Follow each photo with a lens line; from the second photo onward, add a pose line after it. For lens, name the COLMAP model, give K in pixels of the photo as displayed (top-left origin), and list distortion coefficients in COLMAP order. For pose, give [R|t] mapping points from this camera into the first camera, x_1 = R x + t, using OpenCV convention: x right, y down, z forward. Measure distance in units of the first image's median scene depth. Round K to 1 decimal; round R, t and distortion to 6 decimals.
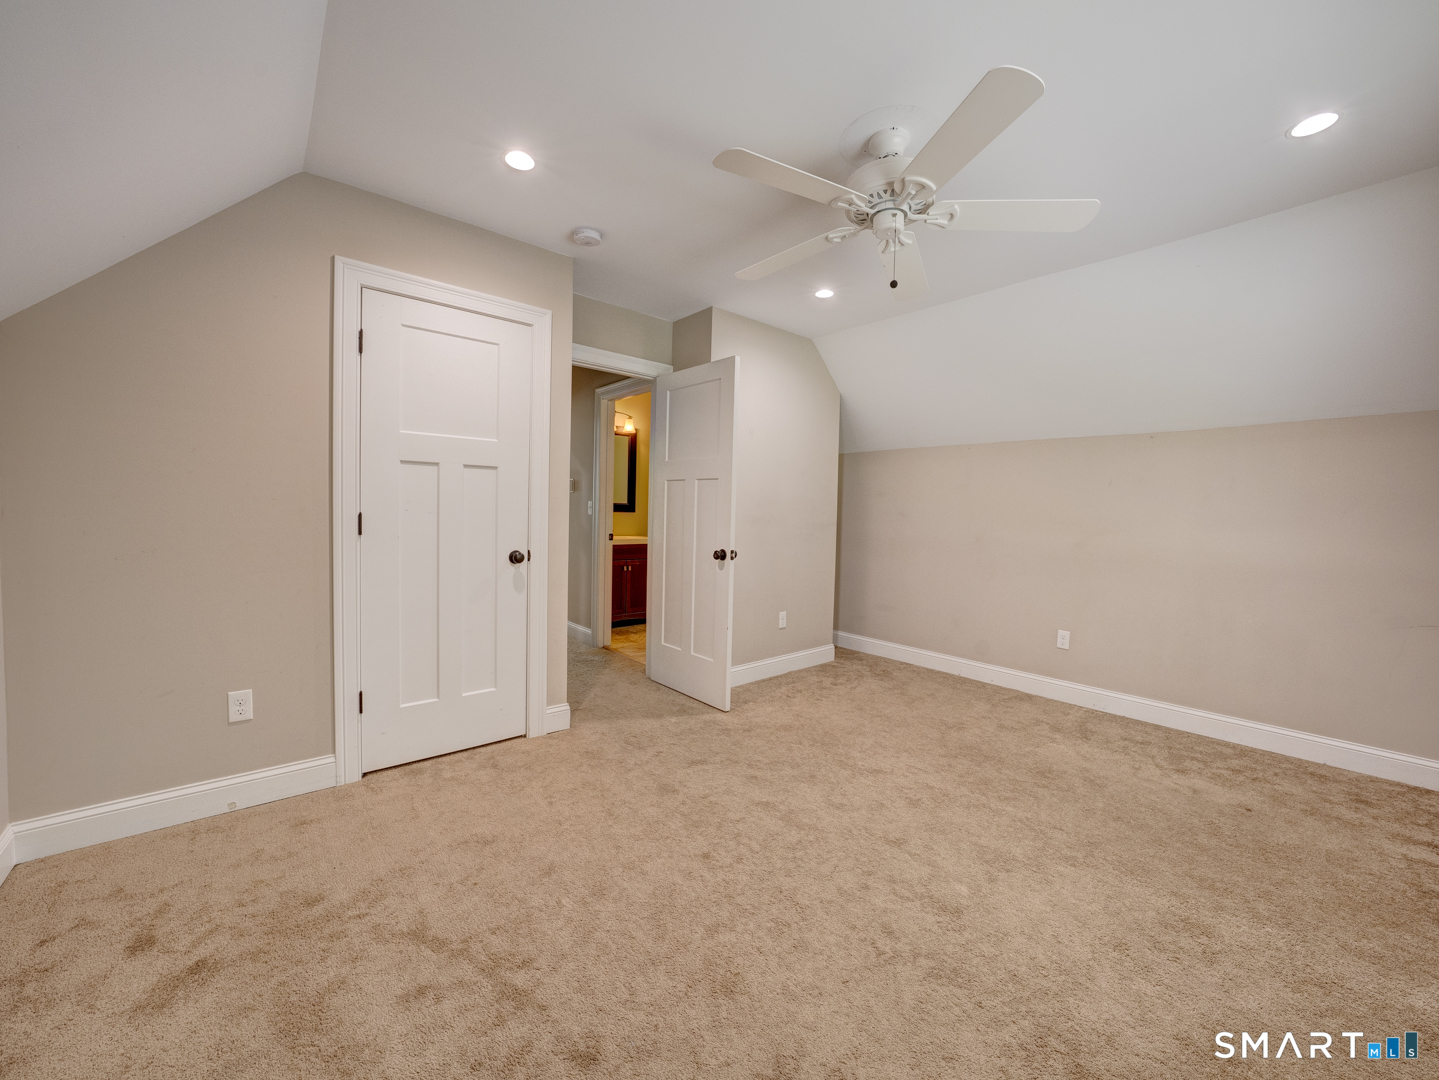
lens RADIAL K [[553.3, 0, 722.4], [0, 553.3, 538.8], [0, 0, 1]] dist [-0.015471, 0.000501]
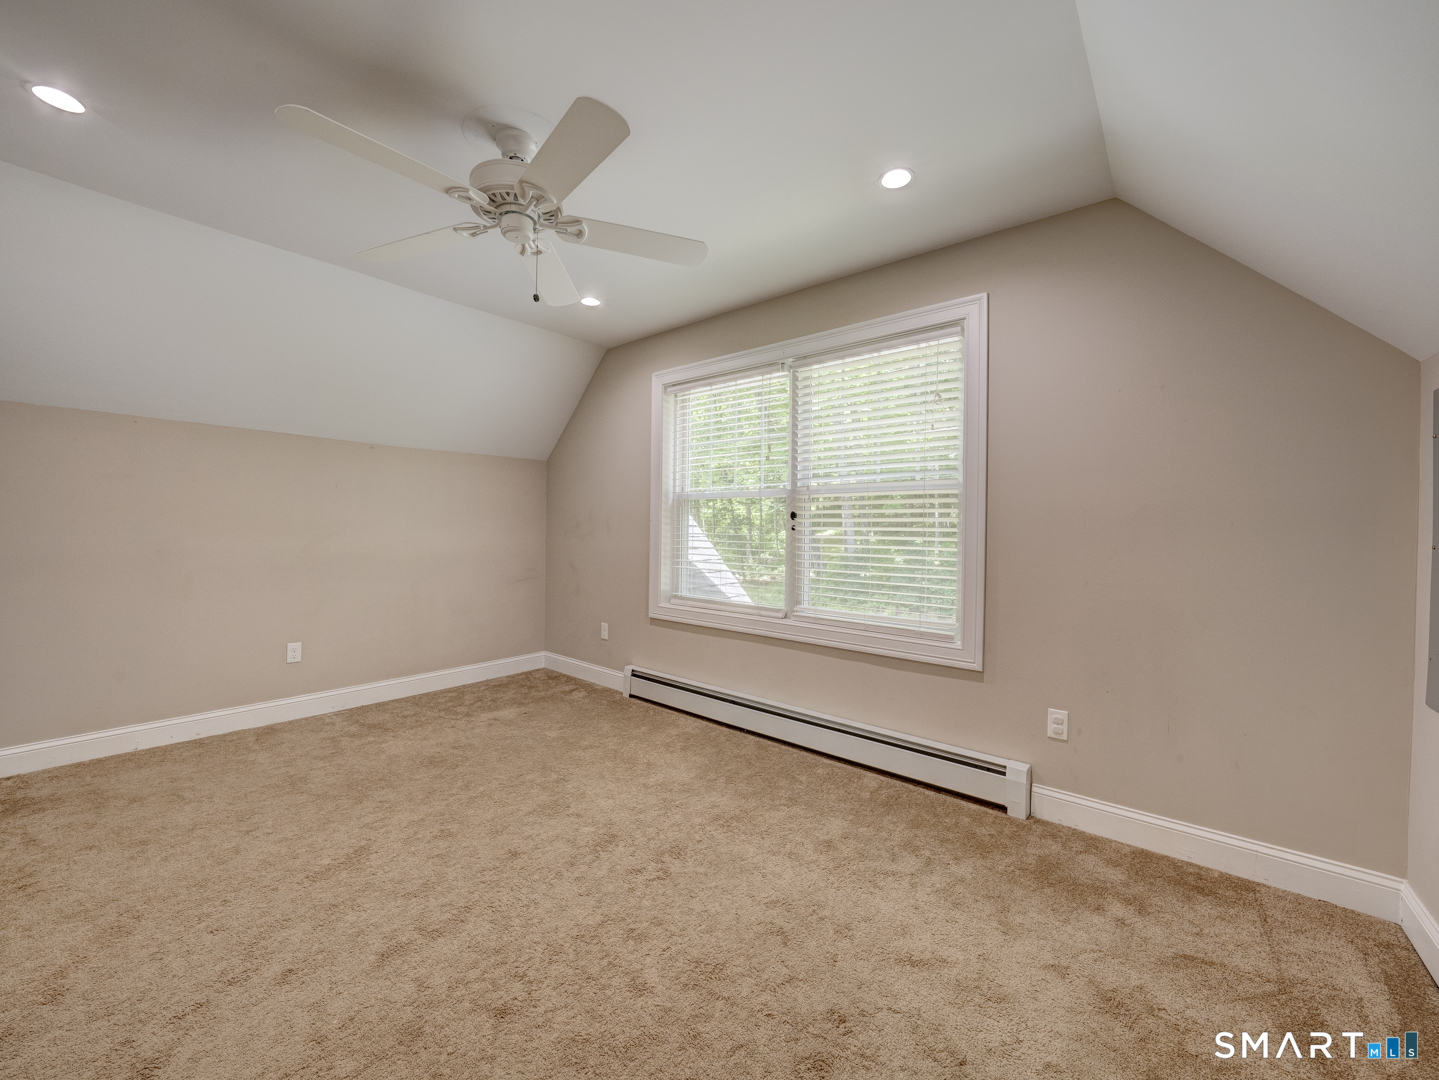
lens RADIAL K [[553.3, 0, 722.6], [0, 553.3, 539.9], [0, 0, 1]] dist [-0.015471, 0.000501]
pose [[-0.154864, -0.044942, 0.986913, -0.500554], [0.031954, 0.998214, 0.050471, -0.036590], [-0.987419, 0.039352, -0.153152, 0.547411]]
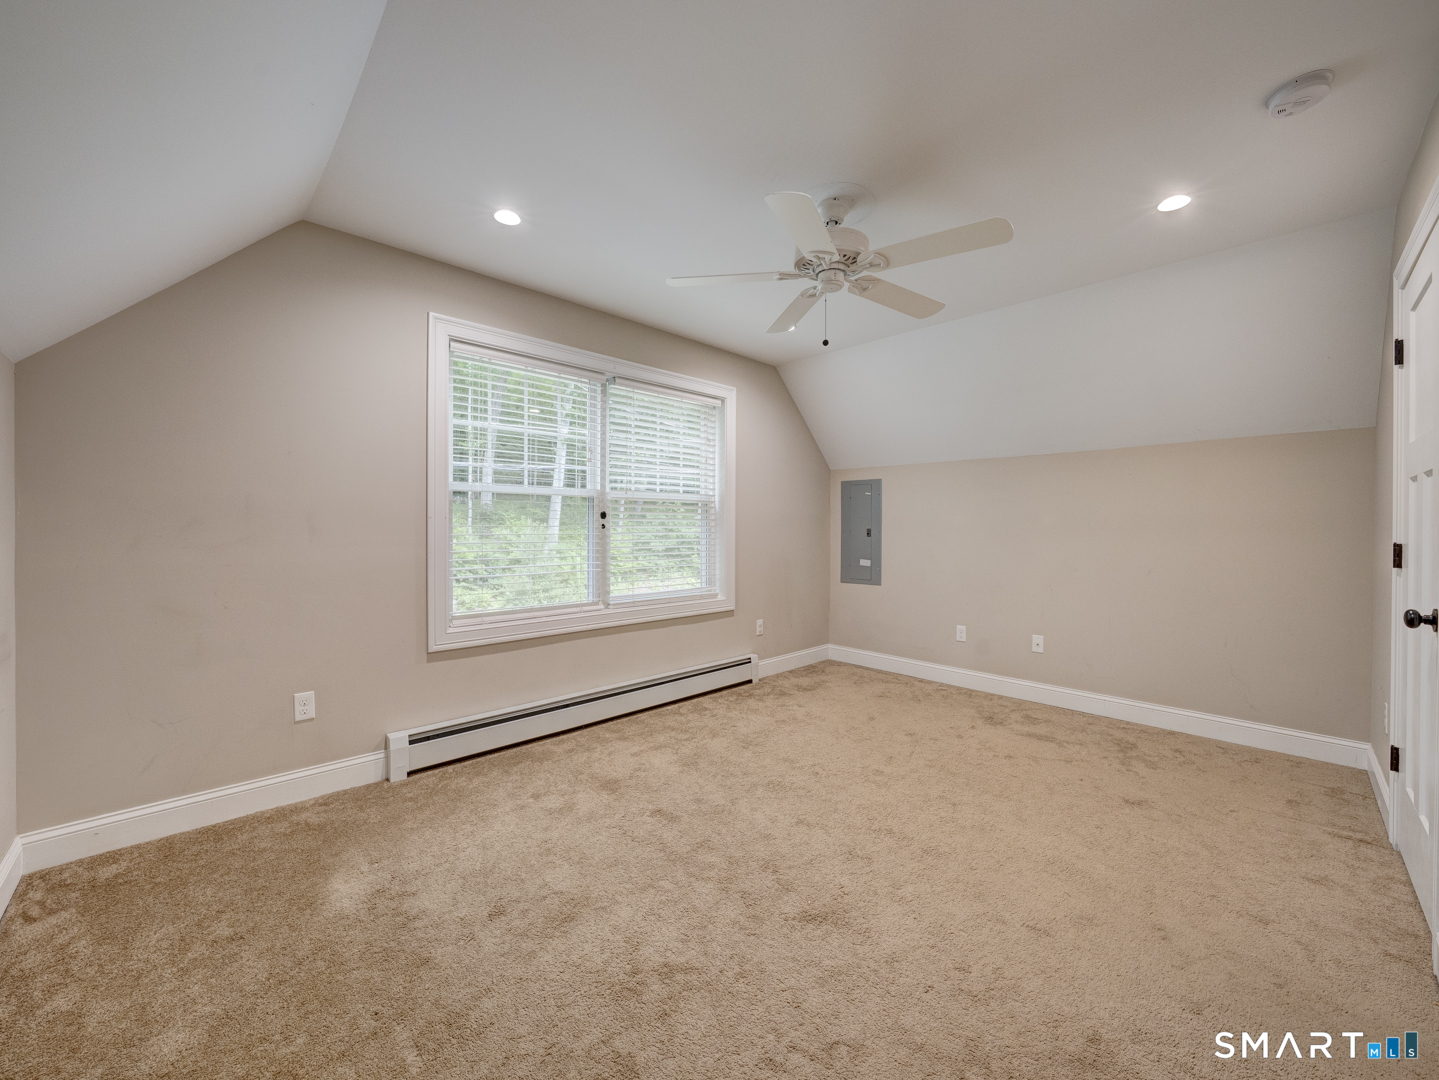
lens RADIAL K [[553.3, 0, 718.7], [0, 553.3, 535.4], [0, 0, 1]] dist [-0.015471, 0.000501]
pose [[-0.998623, -0.029320, -0.043499, 0.374262], [-0.031968, 0.997596, 0.061477, -0.063153], [0.041592, 0.062783, -0.997160, 1.470323]]
